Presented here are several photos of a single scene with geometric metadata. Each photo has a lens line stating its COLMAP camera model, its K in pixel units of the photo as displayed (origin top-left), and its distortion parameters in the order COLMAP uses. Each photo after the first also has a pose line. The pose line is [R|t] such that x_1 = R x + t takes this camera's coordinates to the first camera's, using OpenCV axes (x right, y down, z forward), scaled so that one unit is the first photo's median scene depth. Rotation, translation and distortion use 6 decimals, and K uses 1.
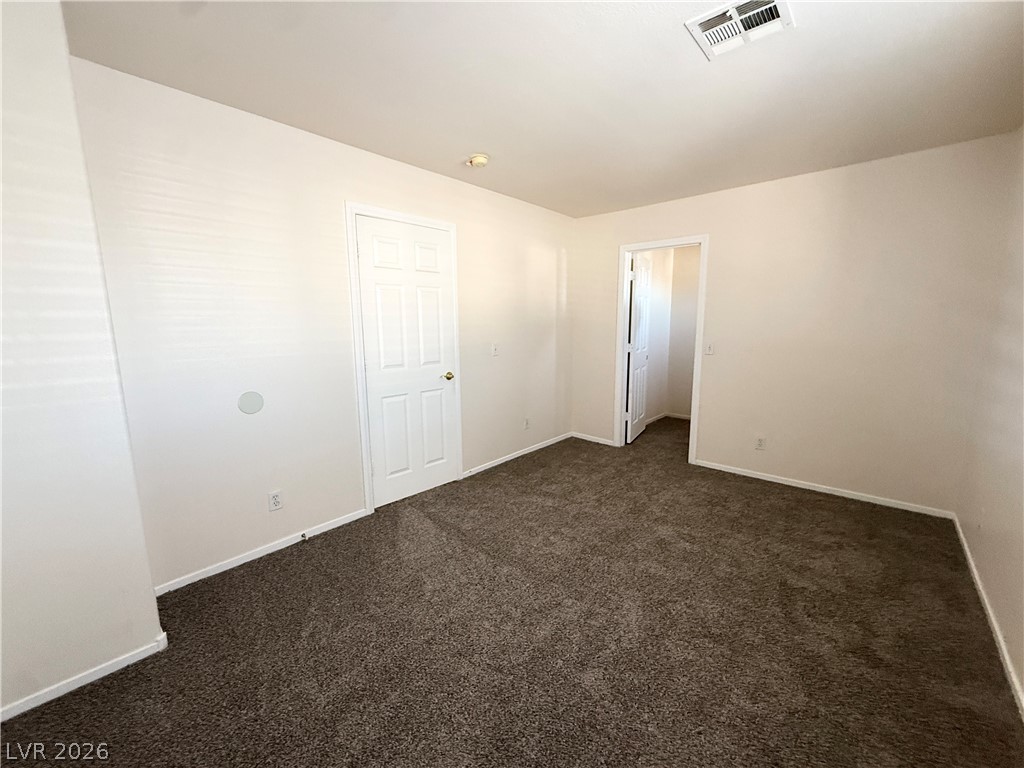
lens RADIAL K [[417.8, 0, 510.1], [0, 417.8, 384.7], [0, 0, 1]] dist [0.002601, 0.000190]
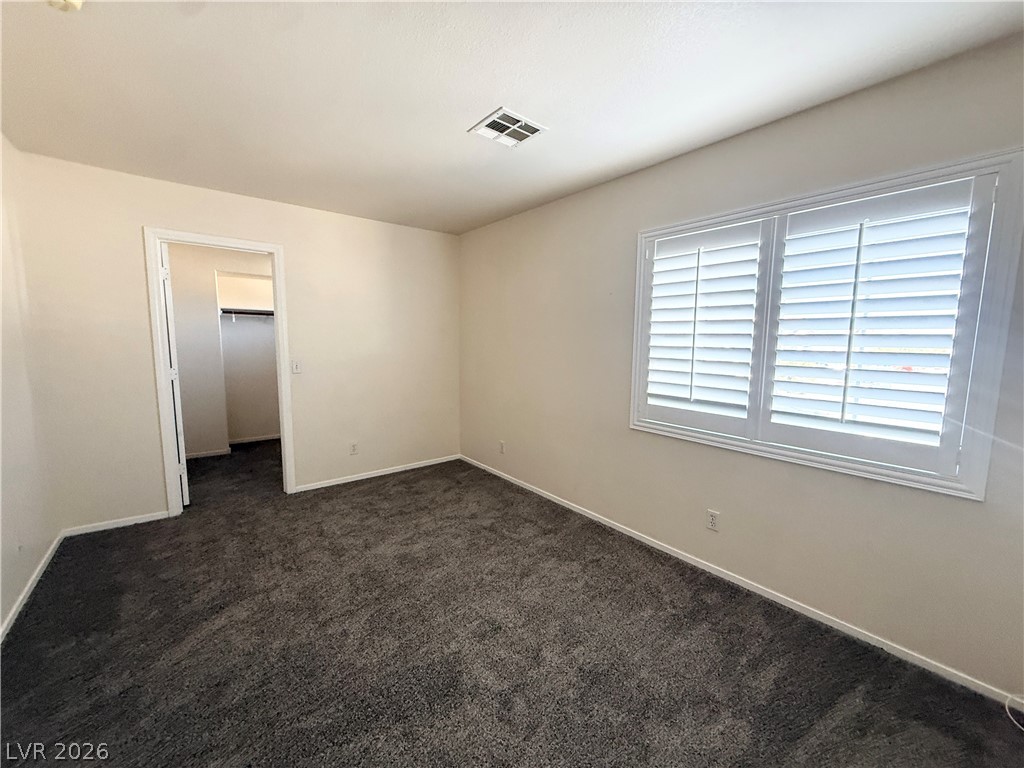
lens RADIAL K [[417.8, 0, 510.1], [0, 417.8, 384.7], [0, 0, 1]] dist [0.002601, 0.000190]
pose [[0.159530, -0.105507, 0.981539, -0.448204], [0.139366, 0.986721, 0.083413, -0.068420], [-0.977306, 0.123487, 0.172116, 0.427241]]
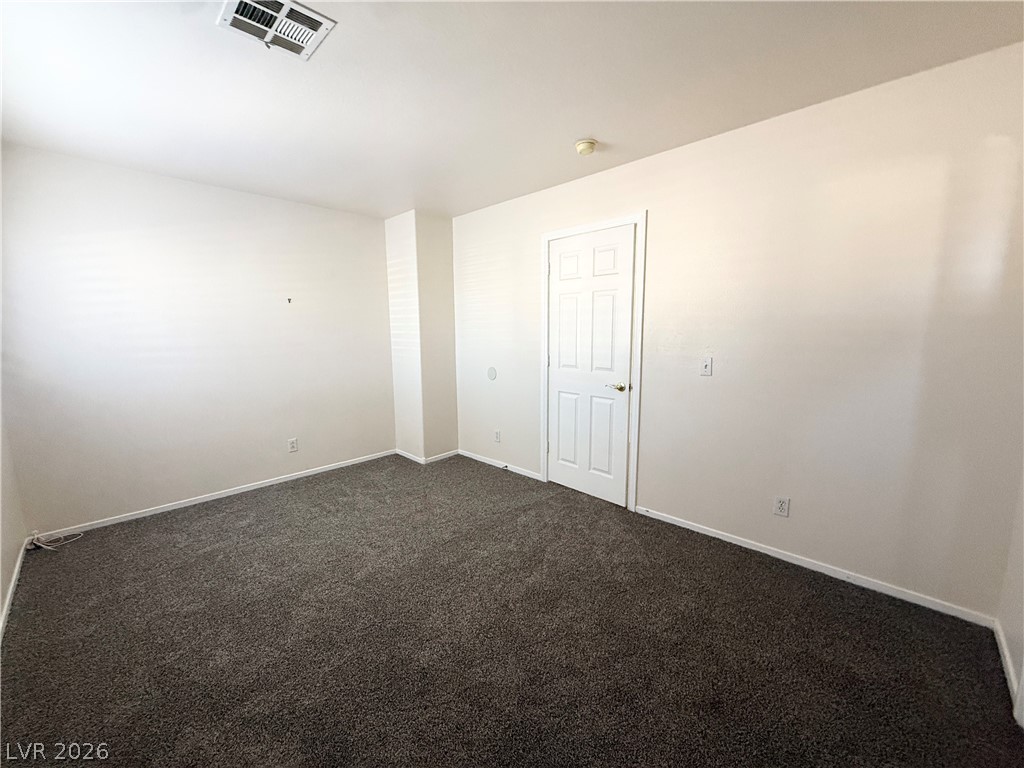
lens RADIAL K [[408.1, 0, 501.8], [0, 408.1, 382.0], [0, 0, 1]] dist [0.001470, 0.000141]
pose [[-0.059852, 0.142305, -0.988012, 0.770231], [-0.141202, 0.978626, 0.149507, -0.133154], [0.988170, 0.148458, -0.038479, 0.823853]]
